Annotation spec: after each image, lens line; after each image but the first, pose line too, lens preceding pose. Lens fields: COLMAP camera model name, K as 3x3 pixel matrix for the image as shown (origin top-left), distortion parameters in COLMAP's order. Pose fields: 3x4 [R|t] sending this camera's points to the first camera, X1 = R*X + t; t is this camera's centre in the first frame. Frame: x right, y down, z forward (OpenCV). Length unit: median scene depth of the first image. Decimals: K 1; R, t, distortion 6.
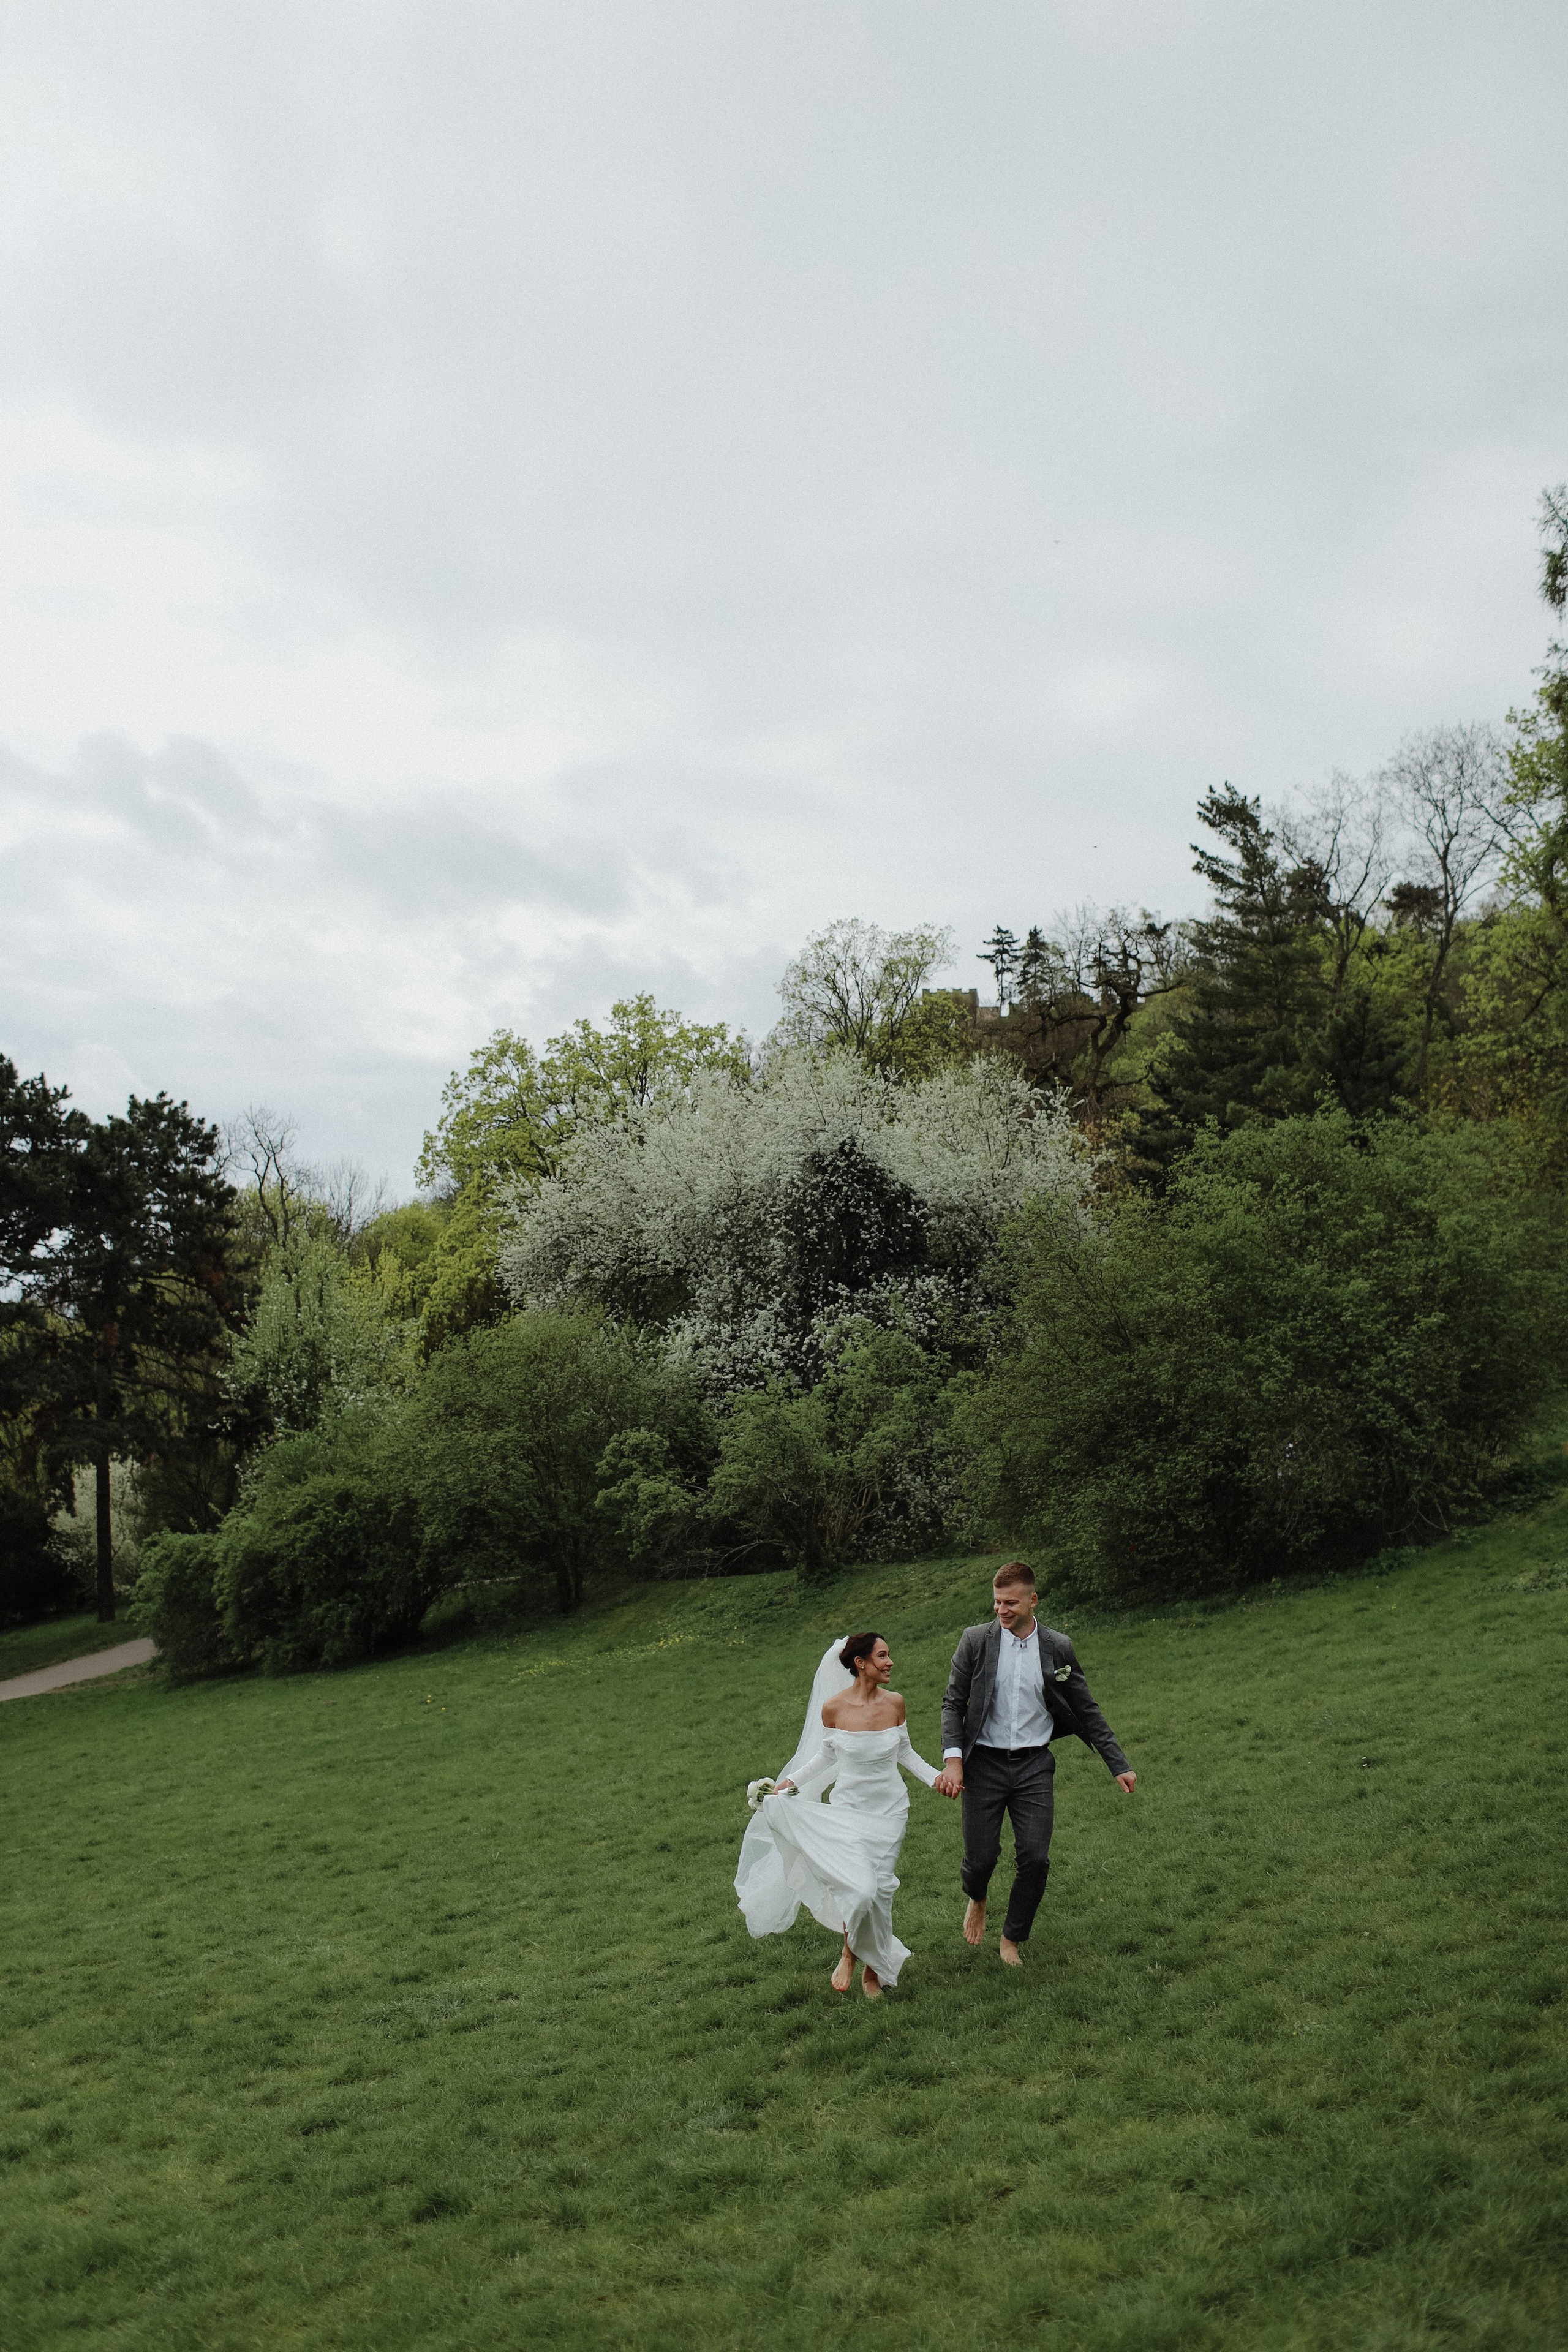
lens RADIAL K [[2282.0, 0, 784.0], [0, 2282.0, 1171.6], [0, 0, 1]] dist [-0.101147, 0.121337]
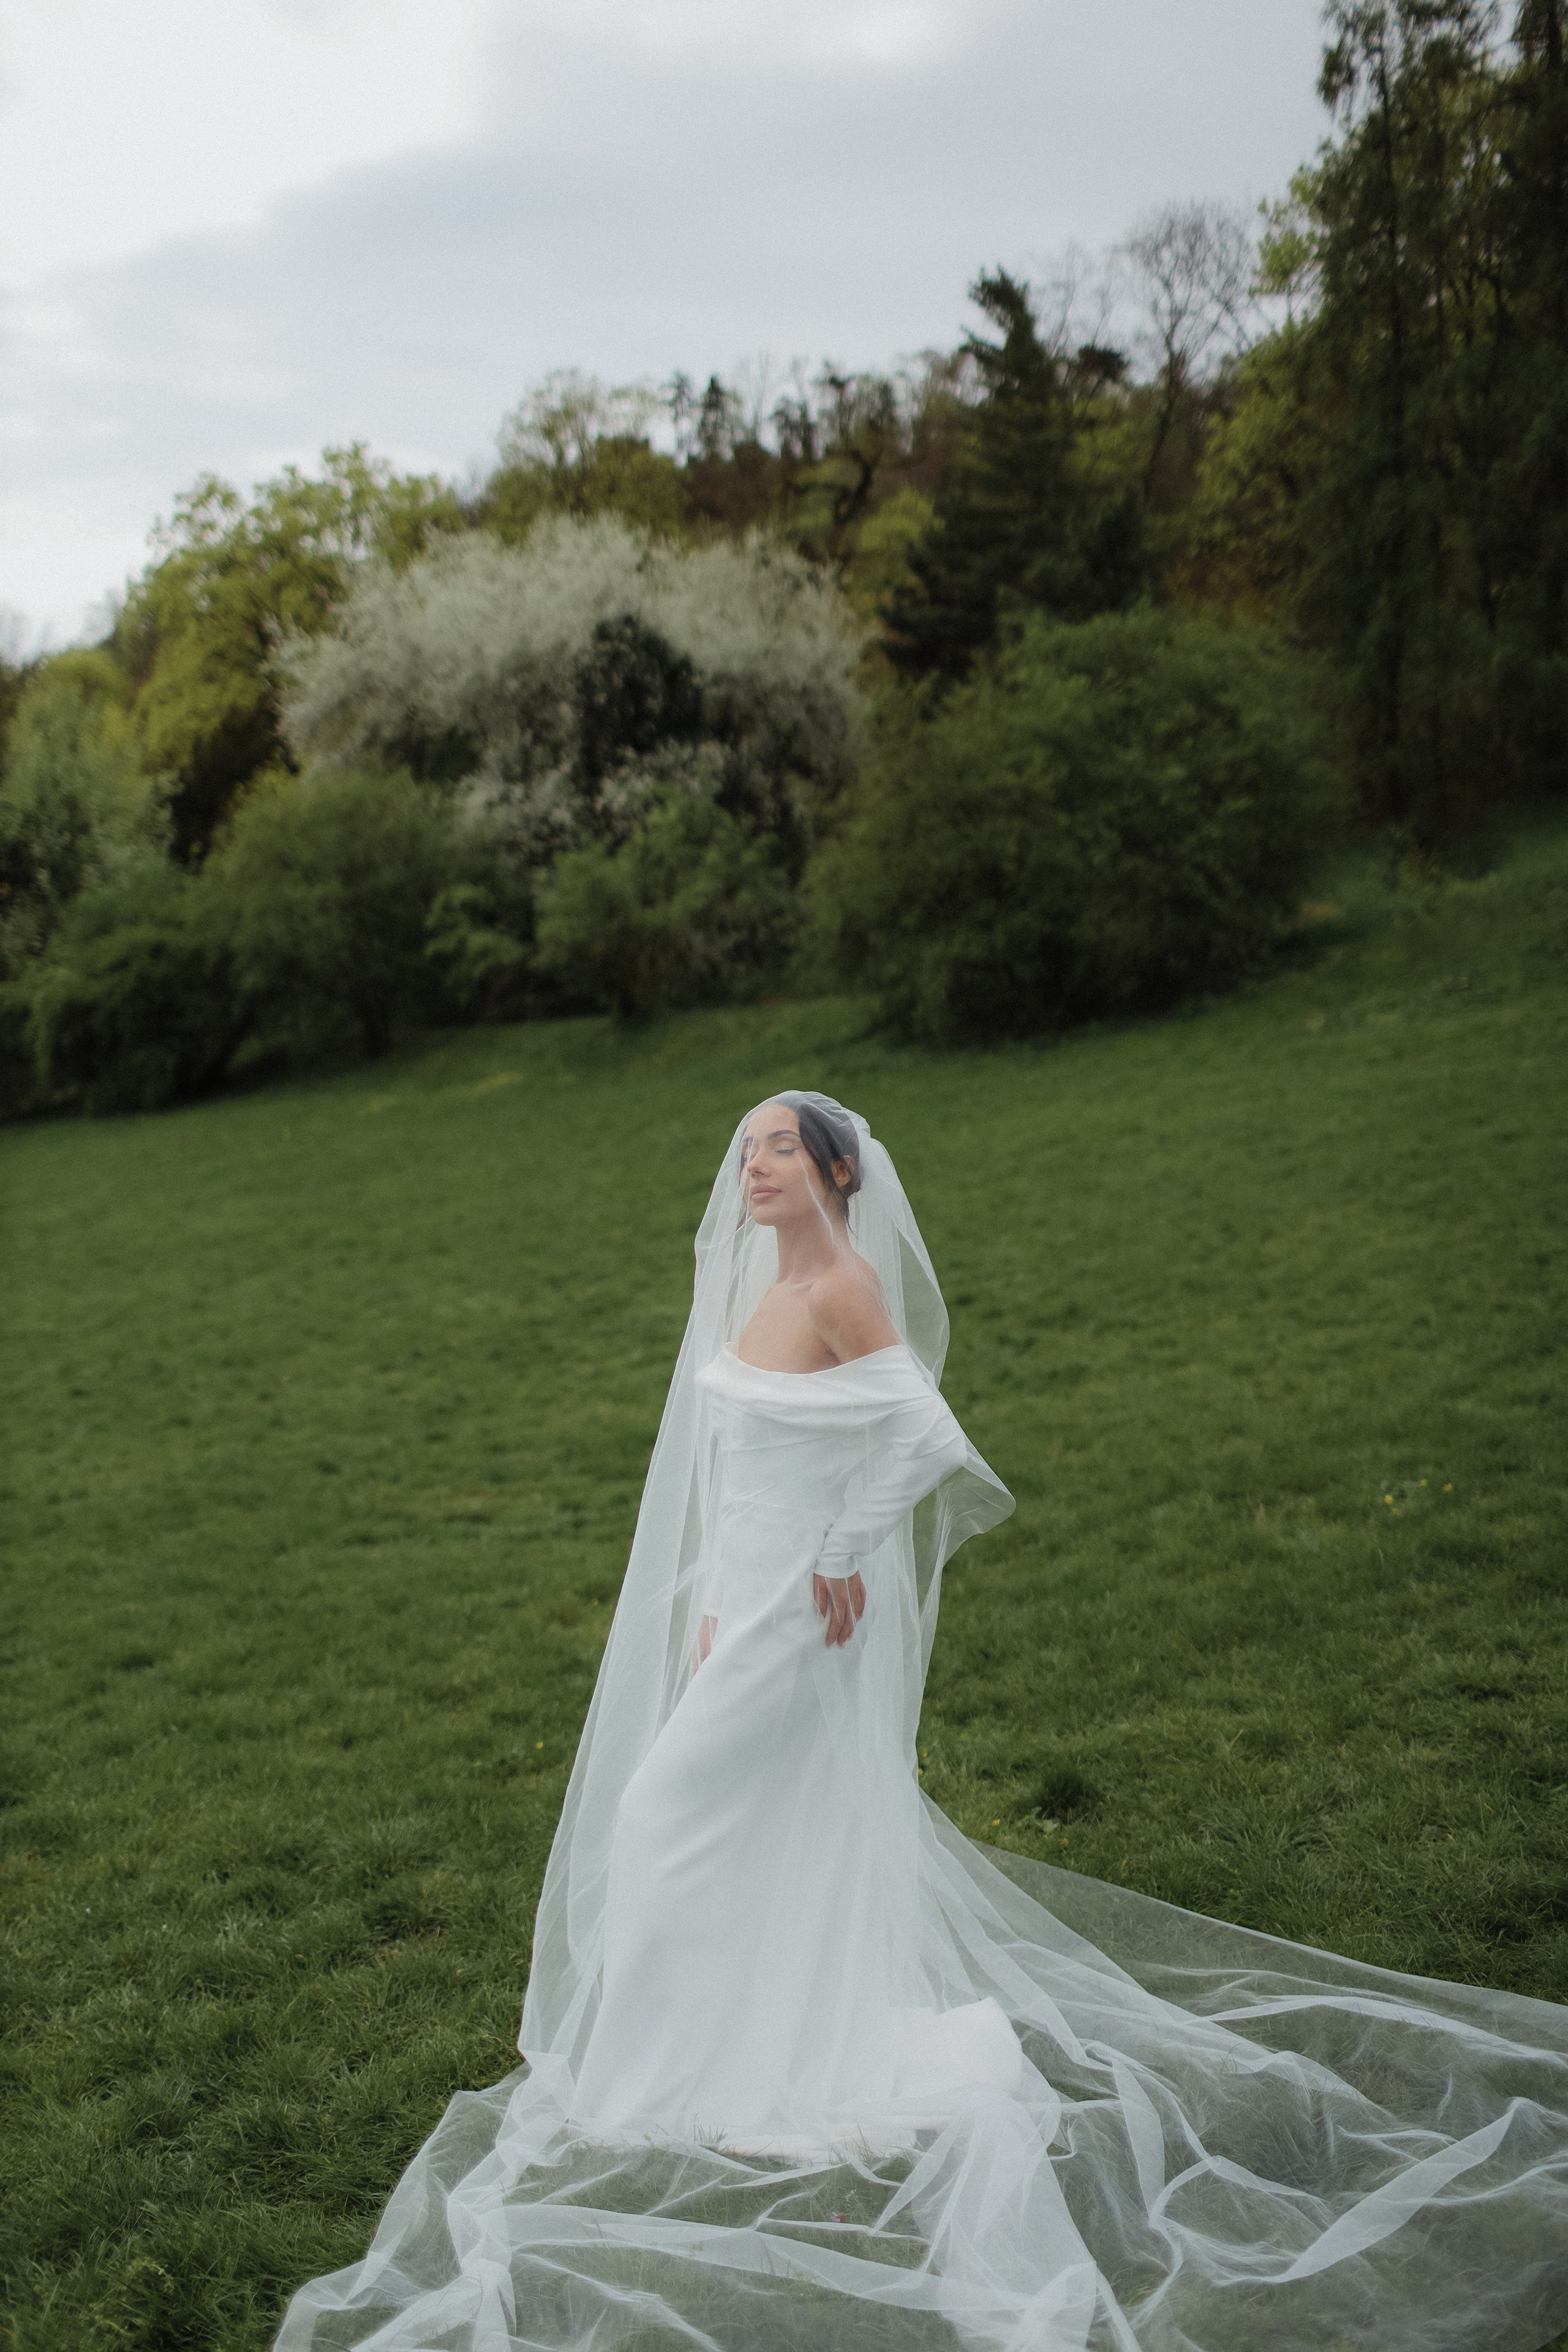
lens RADIAL K [[2310.9, 0, 780.9], [0, 2310.9, 1179.8], [0, 0, 1]] dist [-0.102789, 0.142279]
pose [[0.987233, -0.007190, 0.159120, -0.074663], [-0.030712, 0.971643, 0.234451, -0.008688], [-0.156294, -0.236345, 0.959017, -0.076147]]
